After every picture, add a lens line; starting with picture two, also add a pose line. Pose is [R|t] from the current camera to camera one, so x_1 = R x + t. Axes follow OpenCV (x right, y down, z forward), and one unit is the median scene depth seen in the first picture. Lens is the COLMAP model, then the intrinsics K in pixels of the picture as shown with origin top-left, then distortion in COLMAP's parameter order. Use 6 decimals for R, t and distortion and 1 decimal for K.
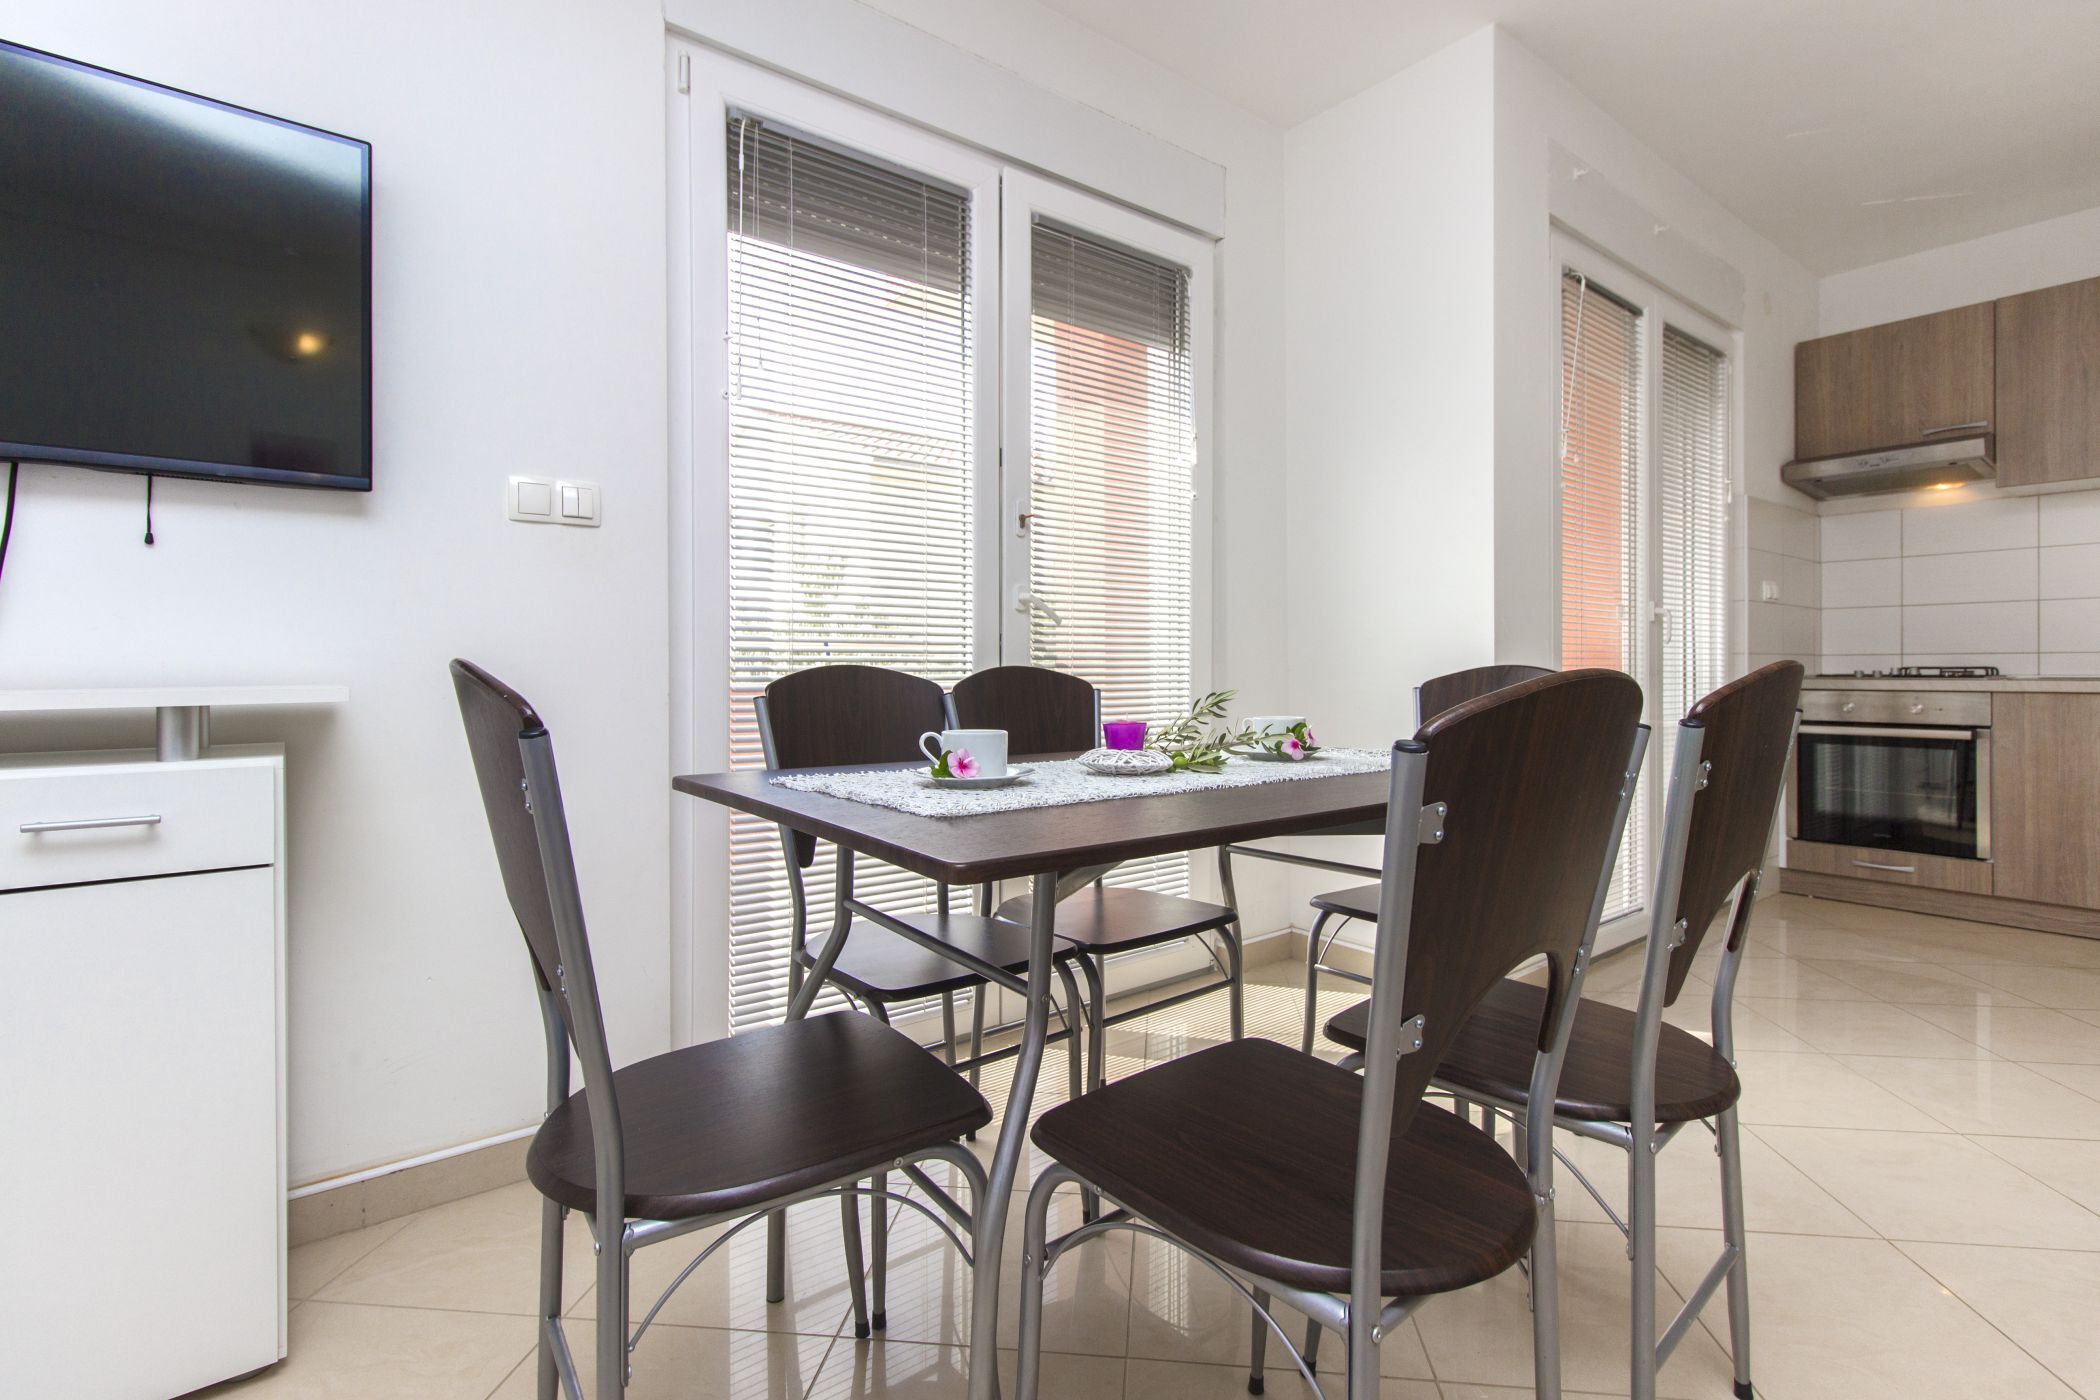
lens RADIAL K [[966.7, 0, 1060.4], [0, 966.7, 677.2], [0, 0, 1]] dist [0.000575, 0.000953]
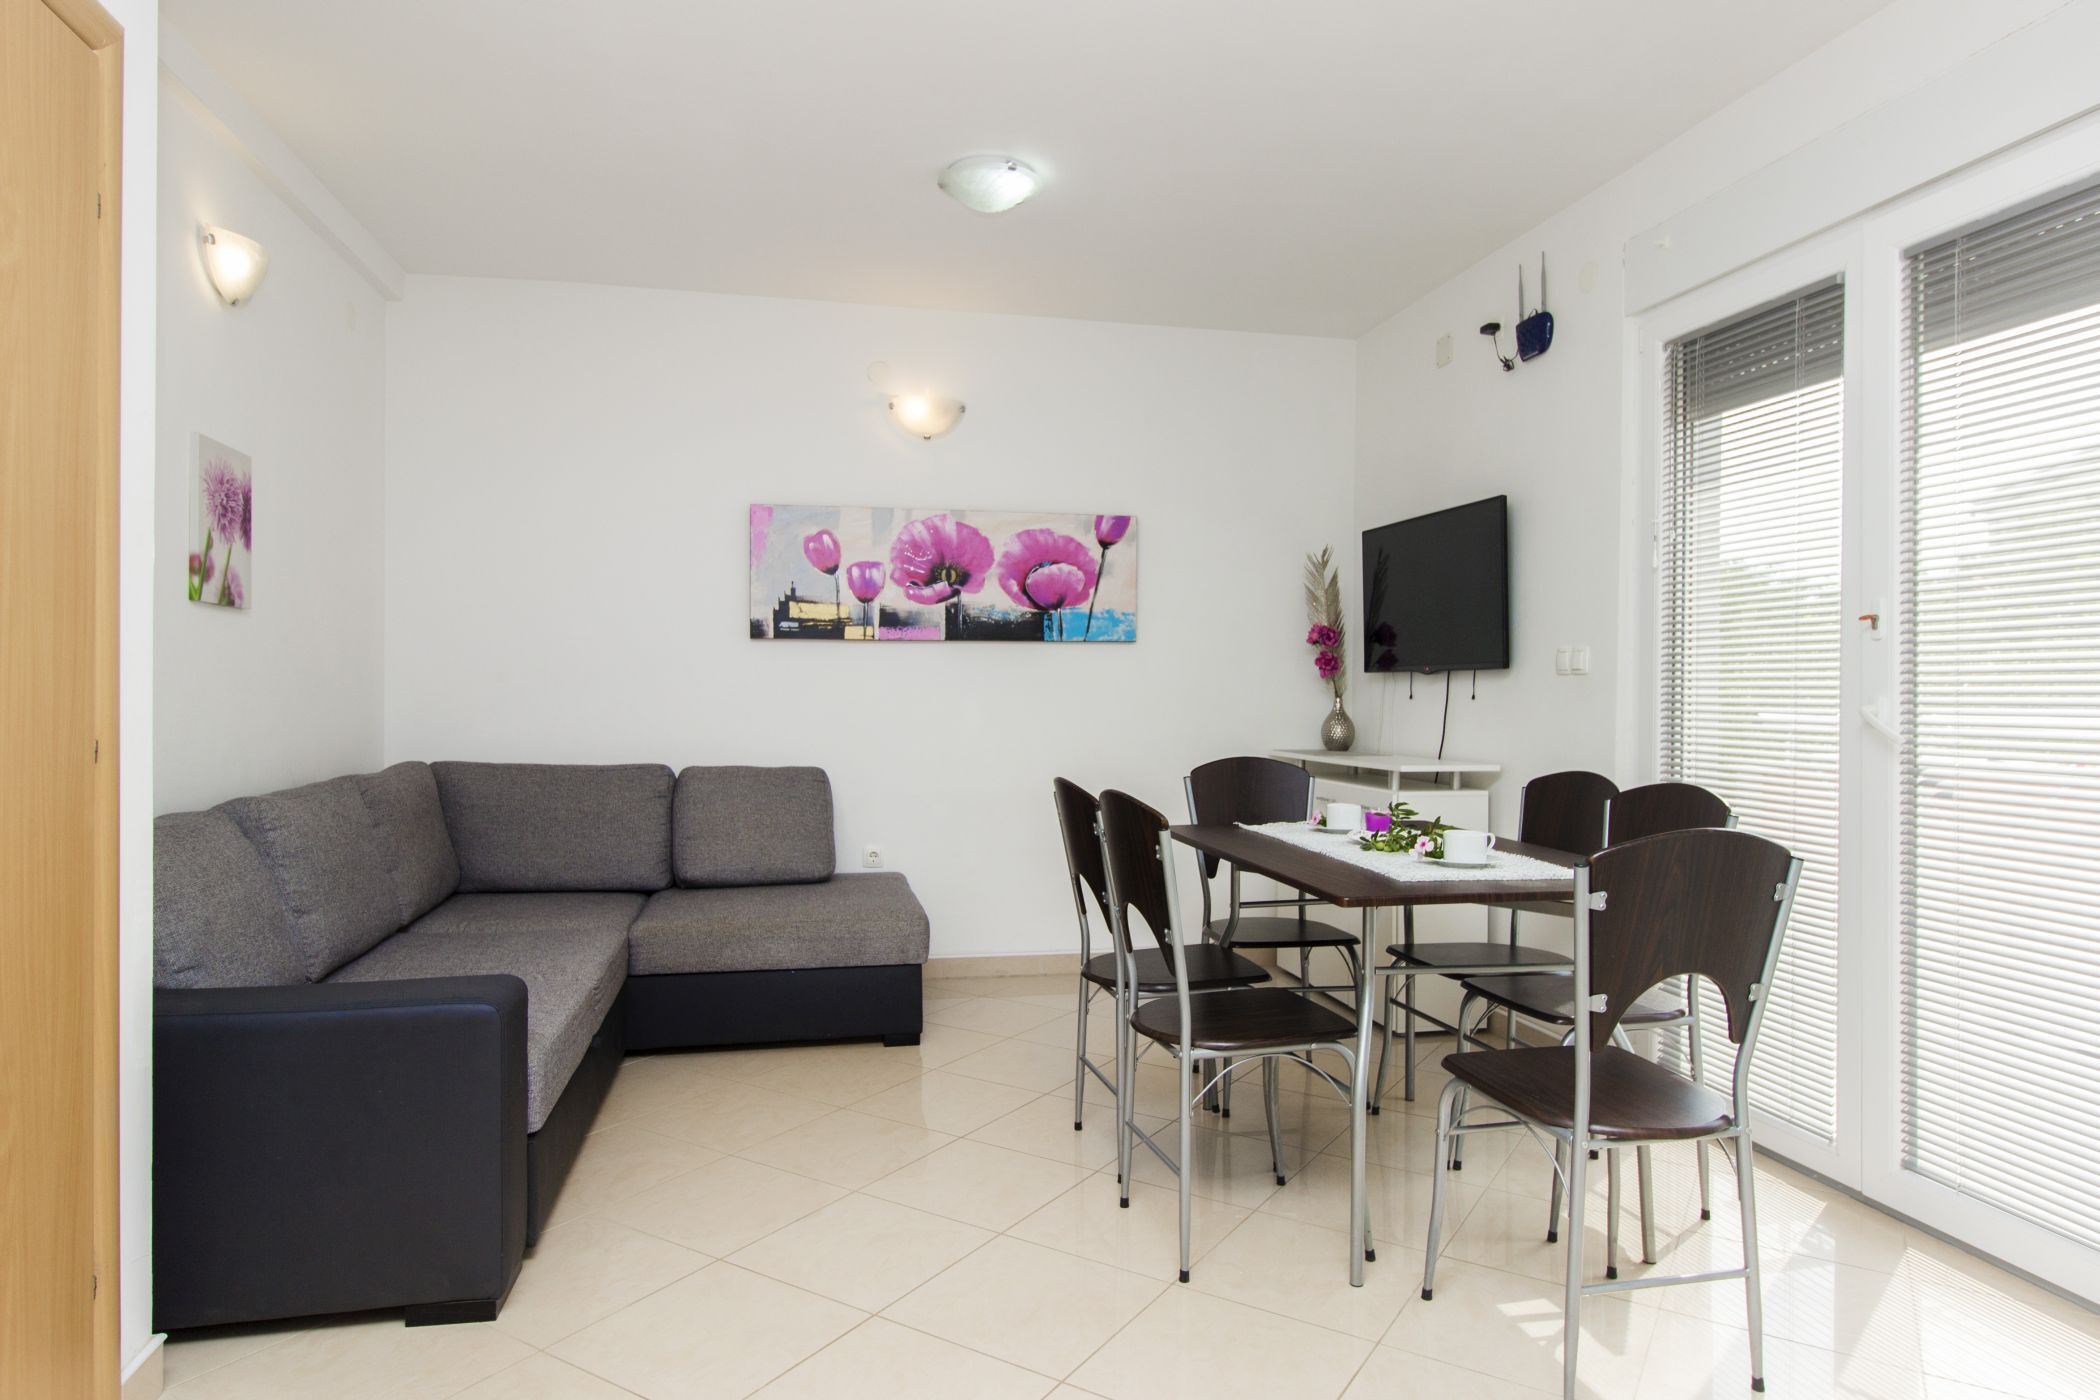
lens RADIAL K [[1189.8, 0, 1060.1], [0, 1189.8, 701.9], [0, 0, 1]] dist [-0.007395, 0.001707]
pose [[-0.425497, 0.002093, -0.904958, 1.879869], [-0.016514, 0.999813, 0.010077, -0.135496], [0.904809, 0.019232, -0.425383, 1.214274]]
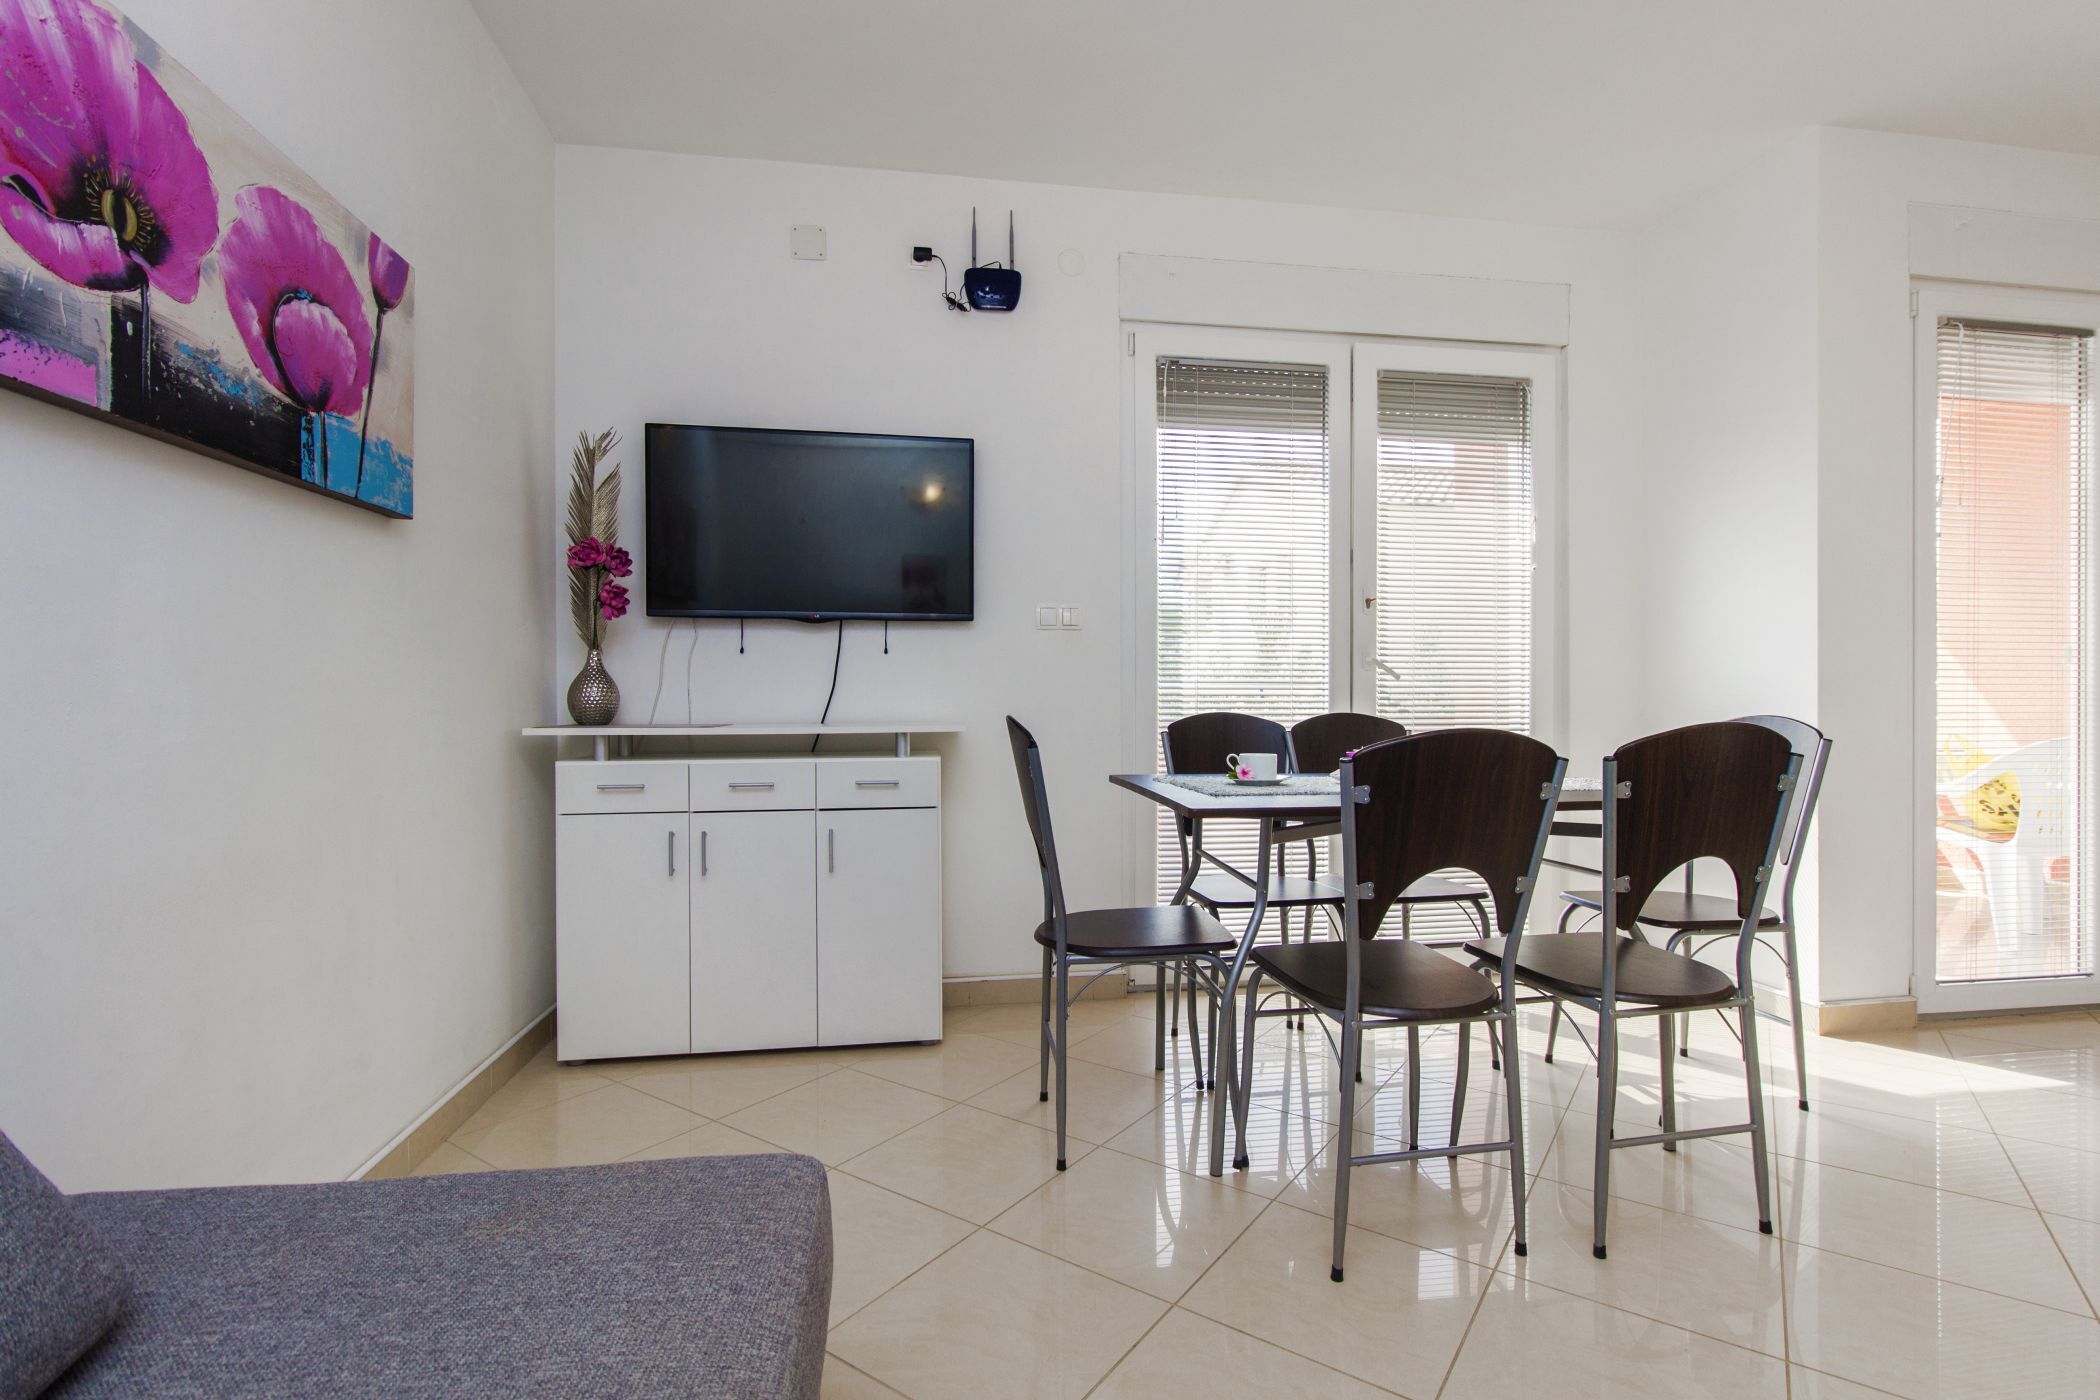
lens RADIAL K [[966.7, 0, 1048.5], [0, 966.7, 708.7], [0, 0, 1]] dist [0.000575, 0.000953]
pose [[0.867695, 0.006501, -0.497054, 0.373174], [-0.005700, 0.999979, 0.003127, -0.025192], [0.497064, 0.000120, 0.867714, -0.589420]]
